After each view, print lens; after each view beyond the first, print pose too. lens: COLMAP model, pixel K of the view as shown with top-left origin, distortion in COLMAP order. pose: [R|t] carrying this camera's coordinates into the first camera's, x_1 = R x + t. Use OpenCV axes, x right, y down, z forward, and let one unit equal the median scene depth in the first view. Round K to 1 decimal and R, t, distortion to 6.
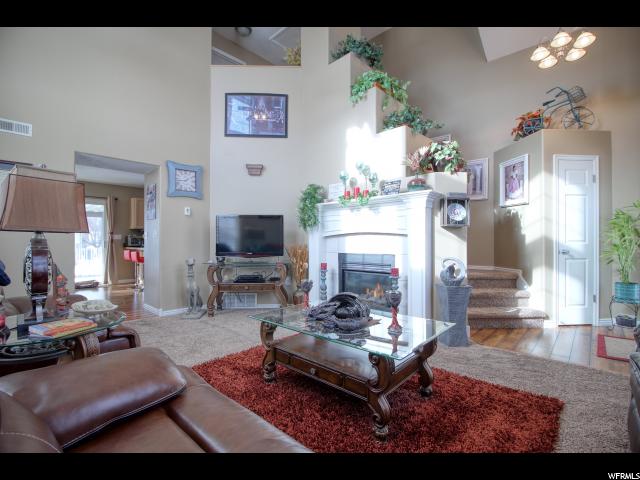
lens RADIAL K [[294.7, 0, 321.3], [0, 294.7, 244.3], [0, 0, 1]] dist [-0.018910, -0.001786]
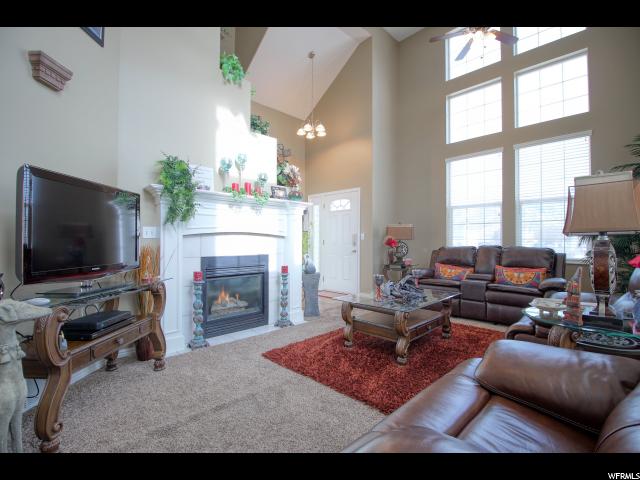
lens RADIAL K [[294.7, 0, 320.5], [0, 294.7, 239.3], [0, 0, 1]] dist [-0.018910, -0.001786]
pose [[0.049810, 0.014083, 0.998659, -0.736713], [0.001758, 0.999898, -0.014188, -0.005326], [-0.998757, 0.002462, 0.049780, 0.696276]]
